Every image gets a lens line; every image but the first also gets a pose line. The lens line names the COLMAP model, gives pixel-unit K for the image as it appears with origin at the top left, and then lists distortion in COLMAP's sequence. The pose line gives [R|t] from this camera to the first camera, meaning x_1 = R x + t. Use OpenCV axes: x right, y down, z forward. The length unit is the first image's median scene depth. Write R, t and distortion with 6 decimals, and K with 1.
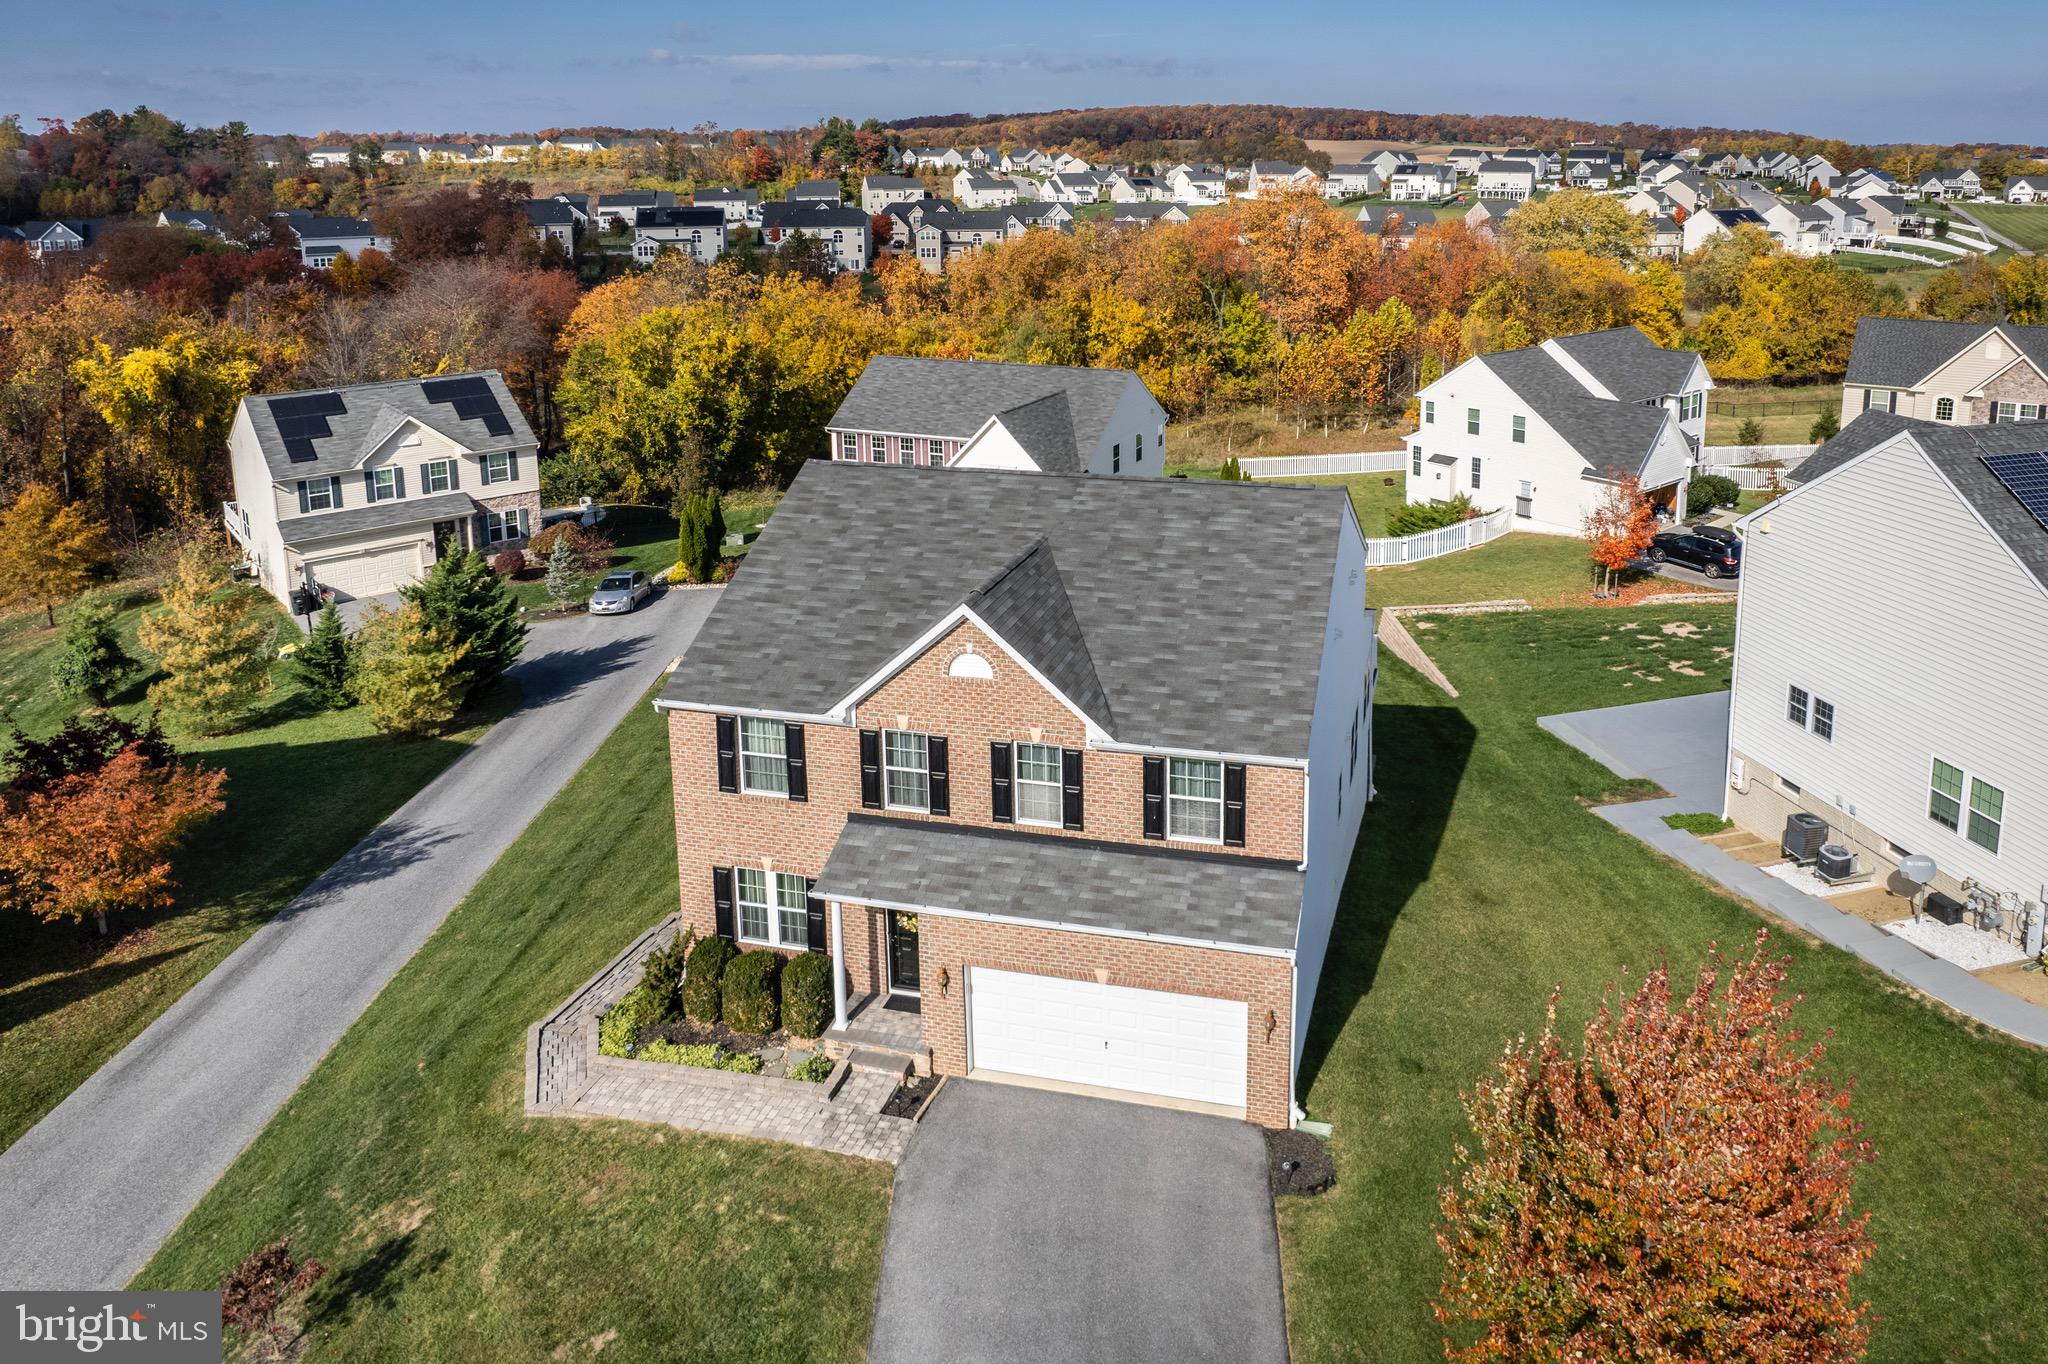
lens RADIAL K [[1386.3, 0, 1186.9], [0, 1386.3, 418.0], [0, 0, 1]] dist [-0.029184, -0.002291]
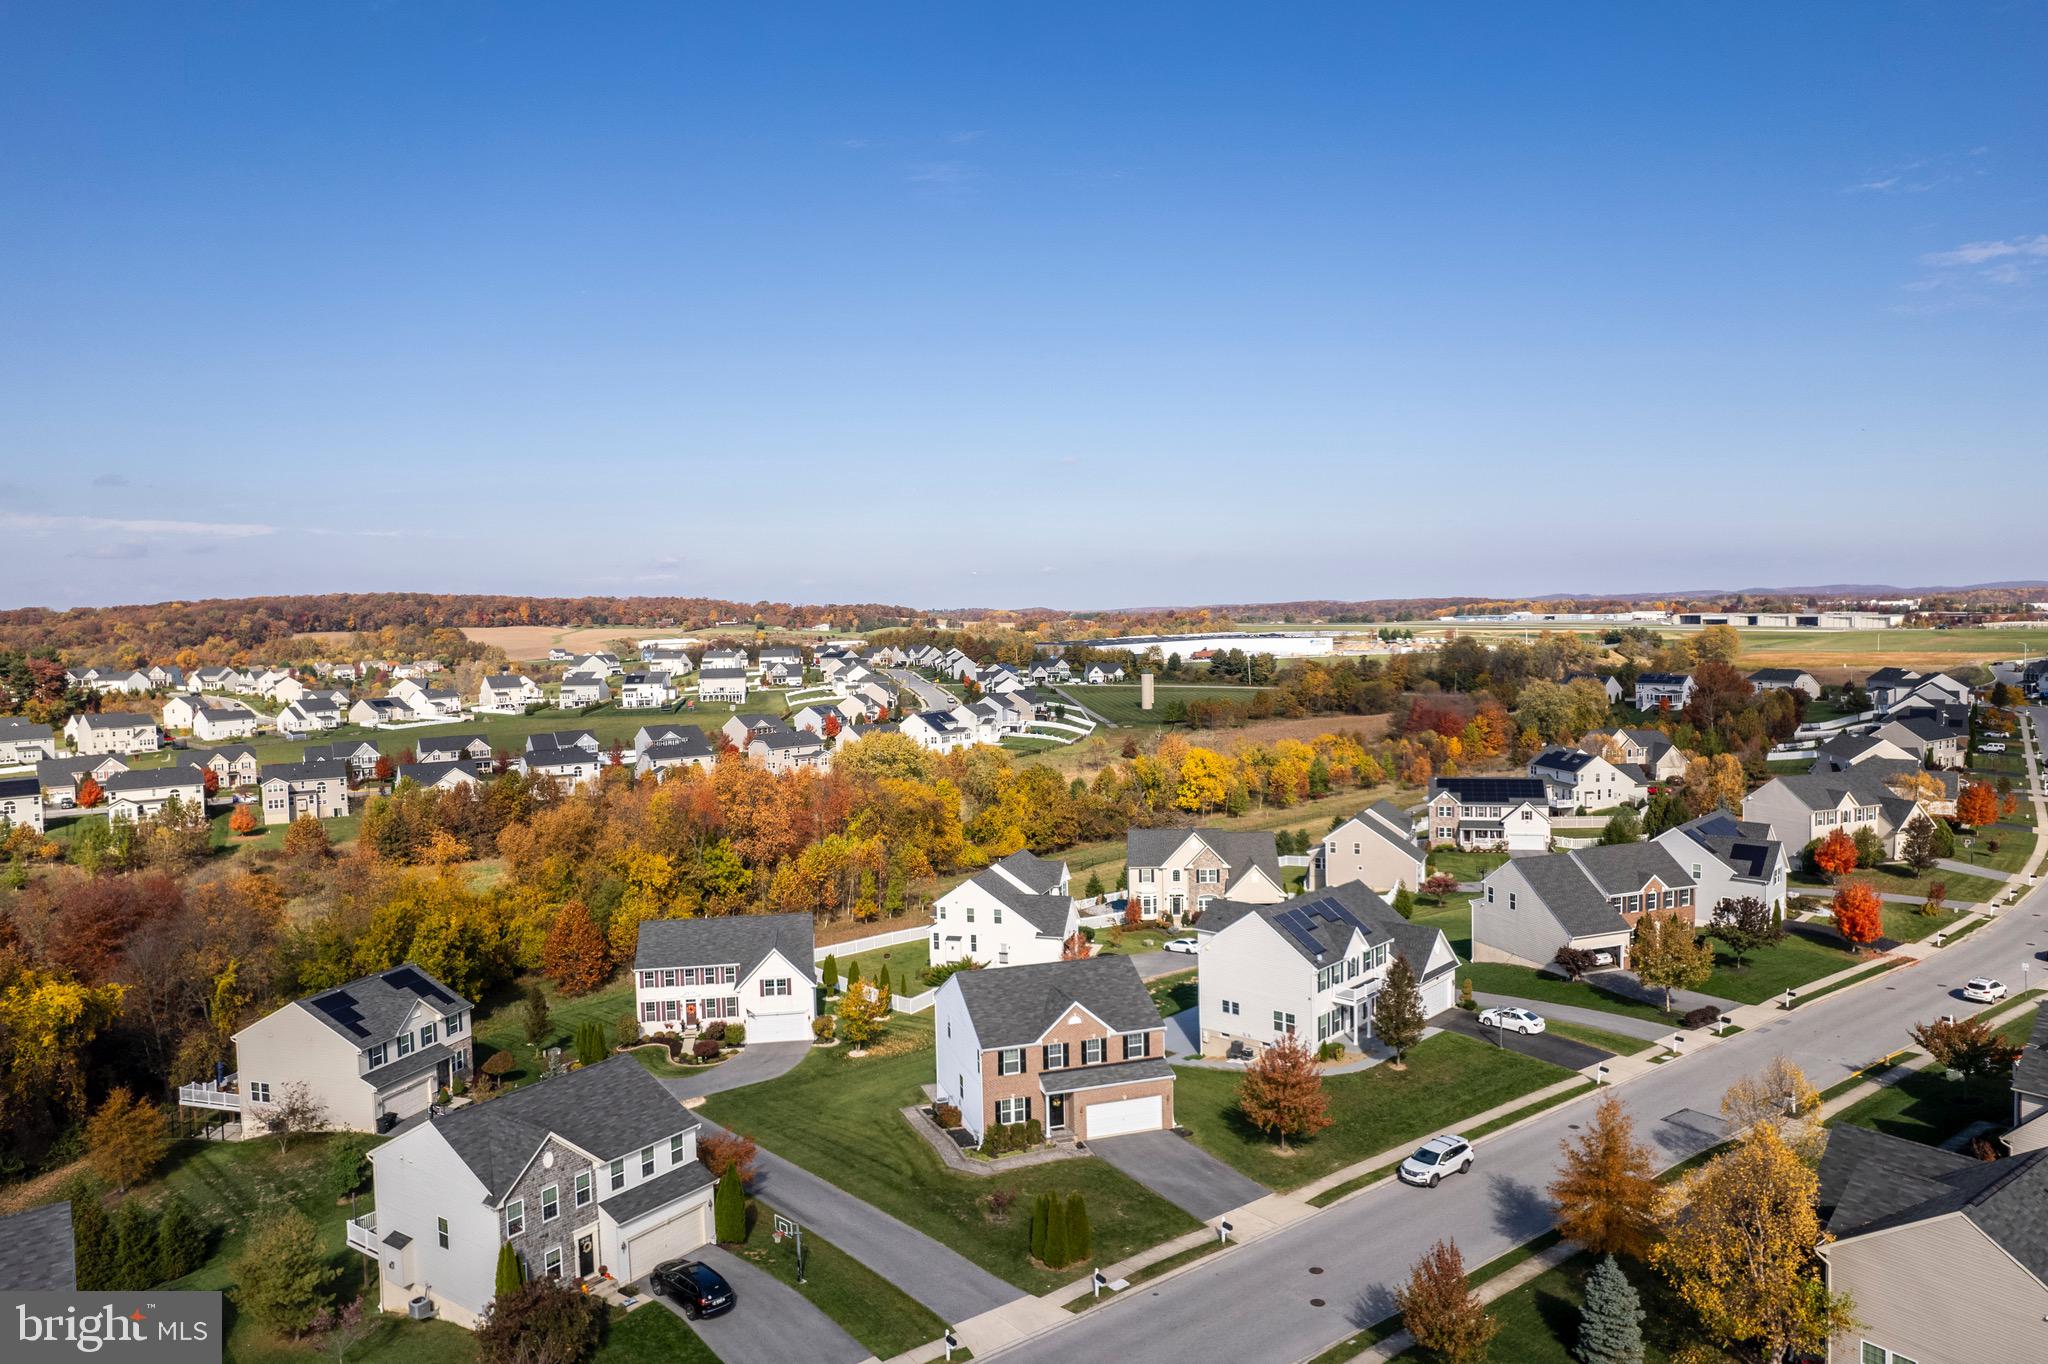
lens RADIAL K [[1335.3, 0, 1033.3], [0, 1335.3, 676.0], [0, 0, 1]] dist [-0.072971, 0.062982]
pose [[0.868654, -0.045452, 0.493330, -1.752749], [0.117981, 0.986113, -0.116887, -0.282714], [-0.481166, 0.159738, 0.861953, -1.875495]]
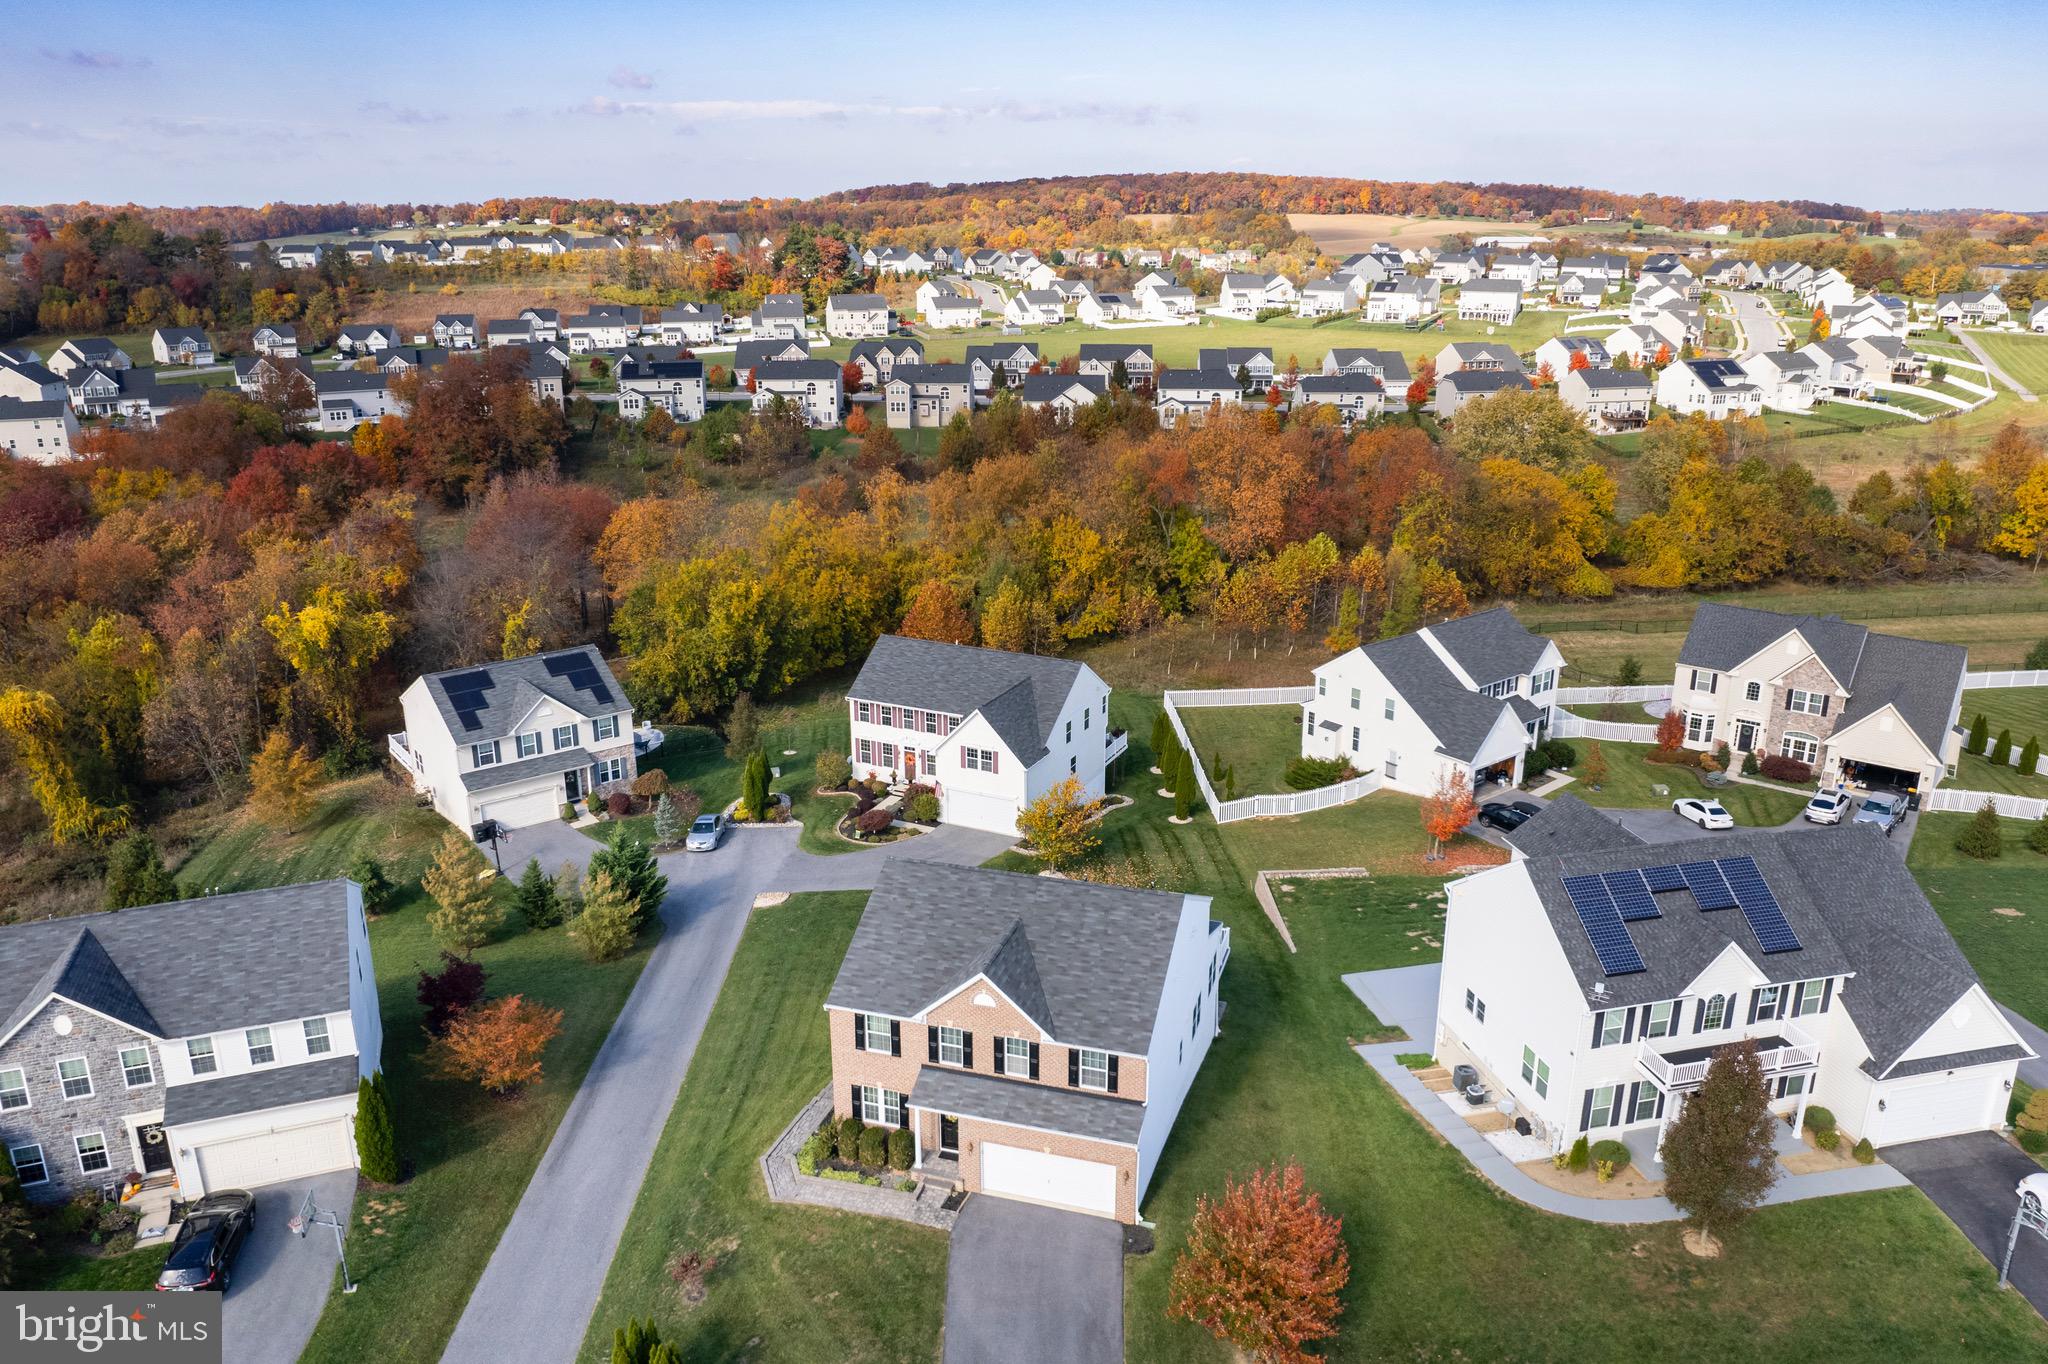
lens RADIAL K [[1469.7, 0, 1036.1], [0, 1469.7, 680.9], [0, 0, 1]] dist [-0.061213, 0.033466]
pose [[0.996592, 0.023483, -0.079073, 0.071546], [-0.013761, 0.992518, 0.121319, -0.506843], [0.081331, -0.119817, 0.989459, -0.983300]]
